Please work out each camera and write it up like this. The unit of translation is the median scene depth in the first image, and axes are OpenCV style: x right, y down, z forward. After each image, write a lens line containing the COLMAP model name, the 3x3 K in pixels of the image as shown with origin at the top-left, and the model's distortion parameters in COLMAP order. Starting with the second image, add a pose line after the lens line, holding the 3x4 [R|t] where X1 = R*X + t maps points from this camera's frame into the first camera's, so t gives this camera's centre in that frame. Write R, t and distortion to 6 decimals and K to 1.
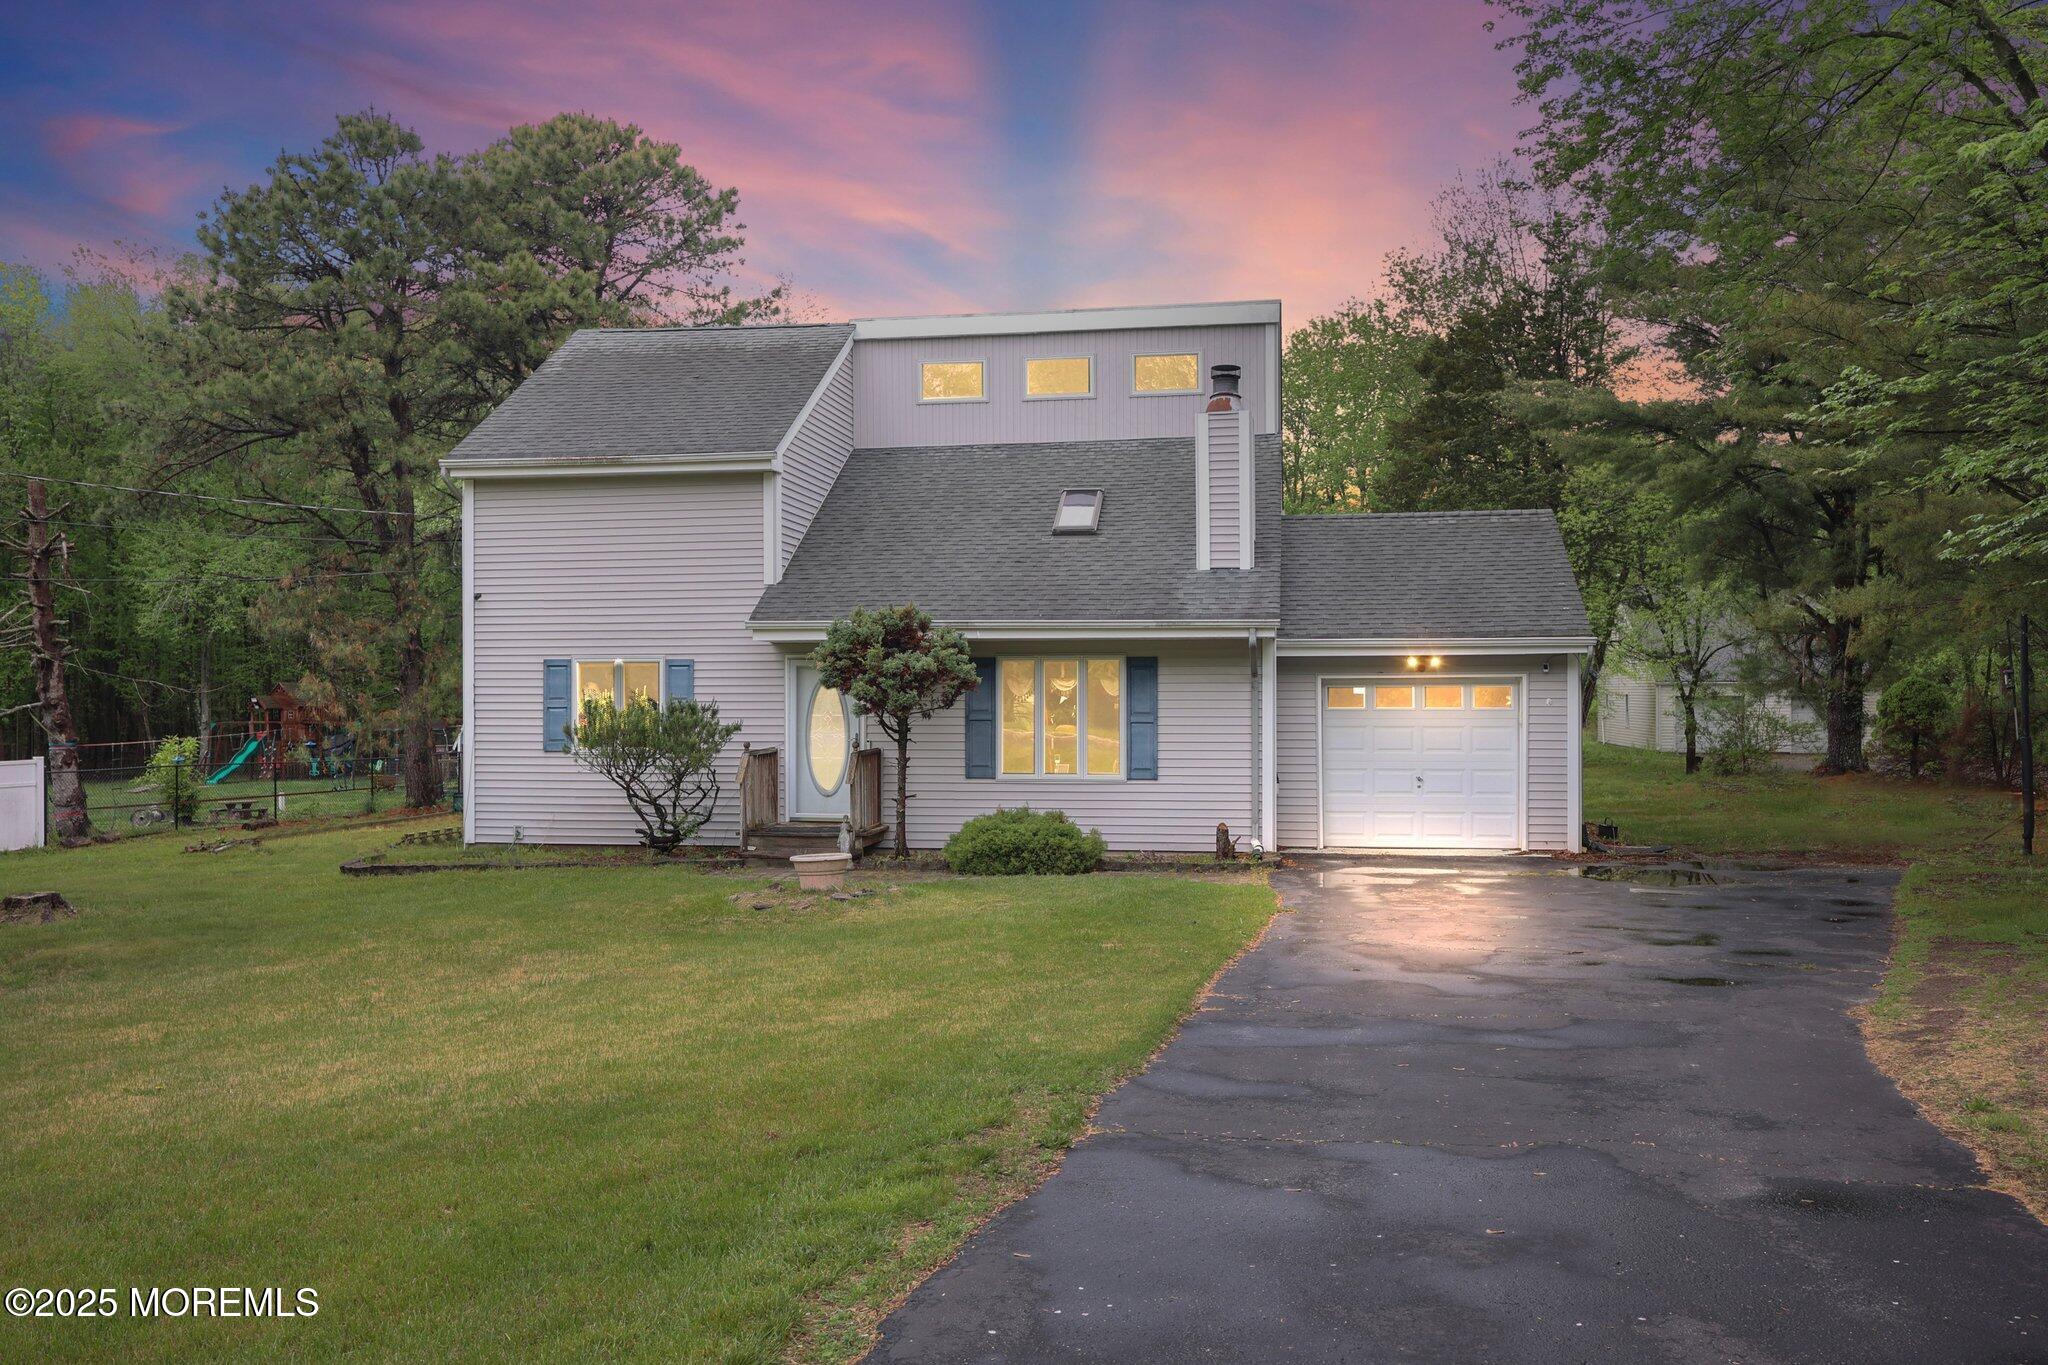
lens RADIAL K [[1708.2, 0, 1023.4], [0, 1708.2, 686.9], [0, 0, 1]] dist [-0.006072, -0.001244]
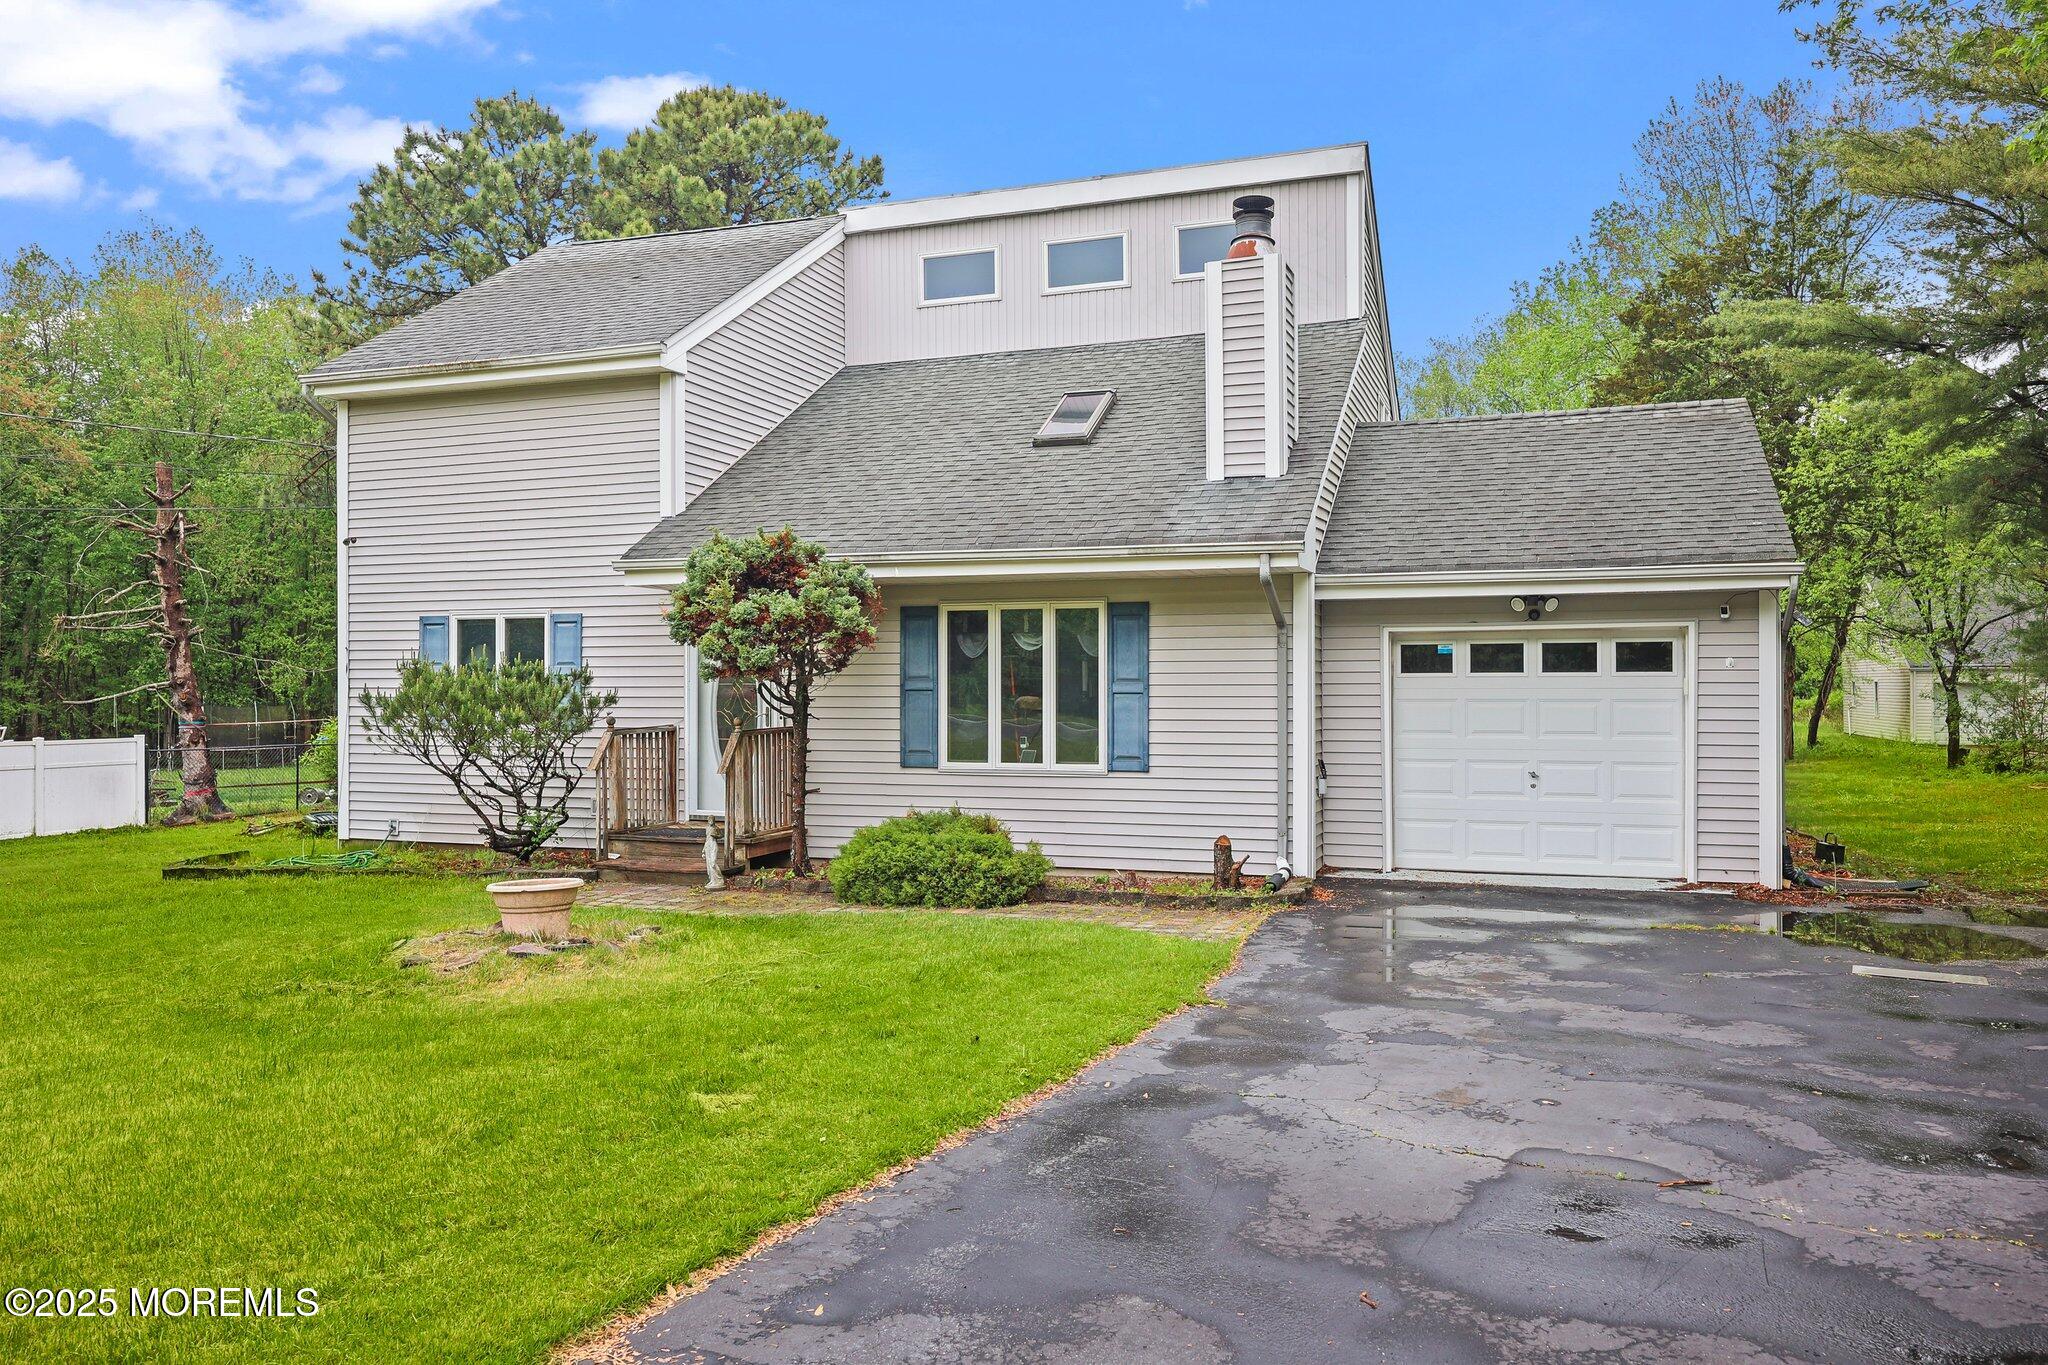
lens RADIAL K [[1496.3, 0, 1022.2], [0, 1496.3, 684.5], [0, 0, 1]] dist [0.006581, -0.003310]
pose [[0.983656, 0.000409, -0.180055, 0.134585], [-0.000225, 0.999999, 0.001045, 0.016071], [0.180055, -0.000988, 0.983656, 0.355081]]
